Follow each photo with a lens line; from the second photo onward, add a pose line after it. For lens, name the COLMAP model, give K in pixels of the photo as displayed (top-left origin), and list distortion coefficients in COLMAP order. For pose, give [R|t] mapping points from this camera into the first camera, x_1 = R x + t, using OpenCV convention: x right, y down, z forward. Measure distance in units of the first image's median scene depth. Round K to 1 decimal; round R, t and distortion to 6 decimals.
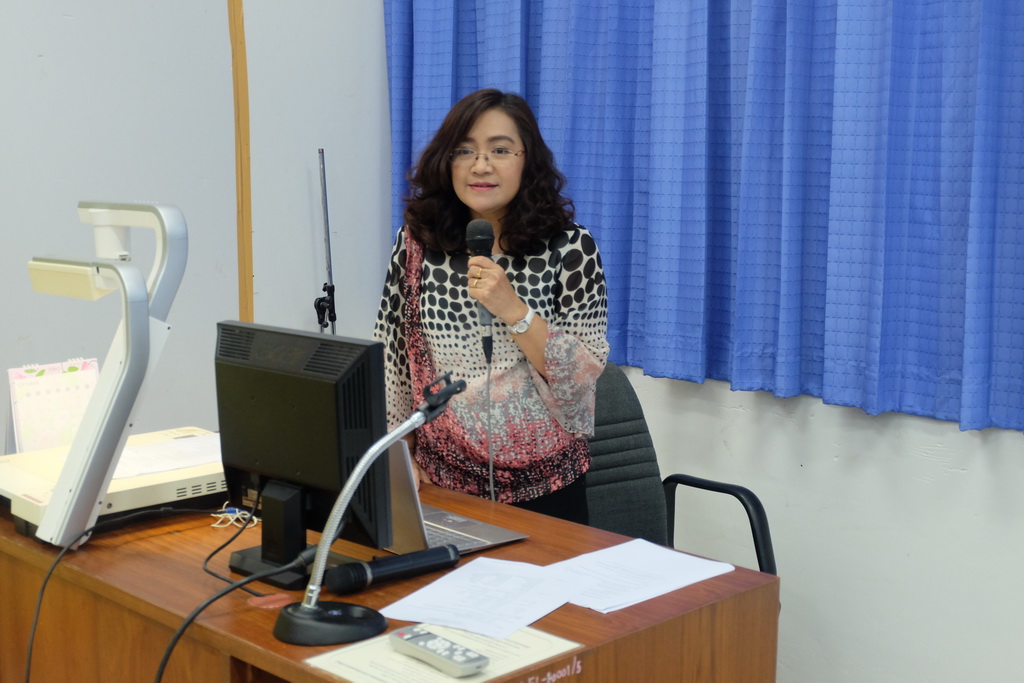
lens RADIAL K [[1509.1, 0, 512.0], [0, 1509.1, 341.5], [0, 0, 1]] dist [-0.053692, -0.053554]
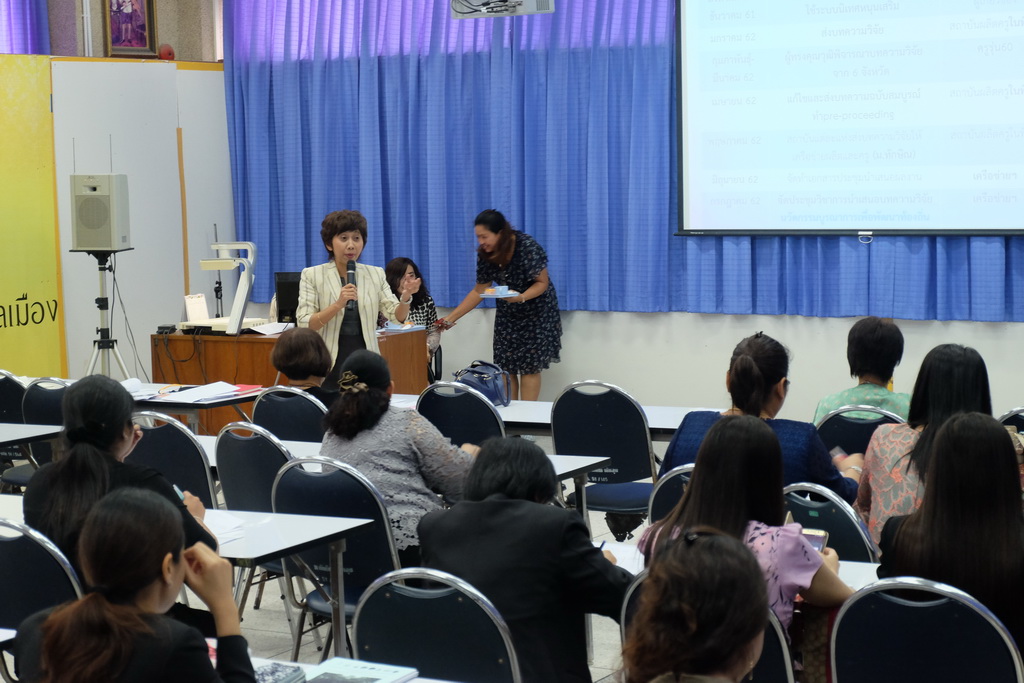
lens RADIAL K [[2160.3, 0, 512.0], [0, 2160.3, 341.5], [0, 0, 1]] dist [0.072015, 0.347133]
pose [[0.964825, -0.052569, 0.257585, -0.716089], [0.067434, 0.996509, -0.049212, 0.324422], [-0.254098, 0.064851, 0.965002, -3.041552]]
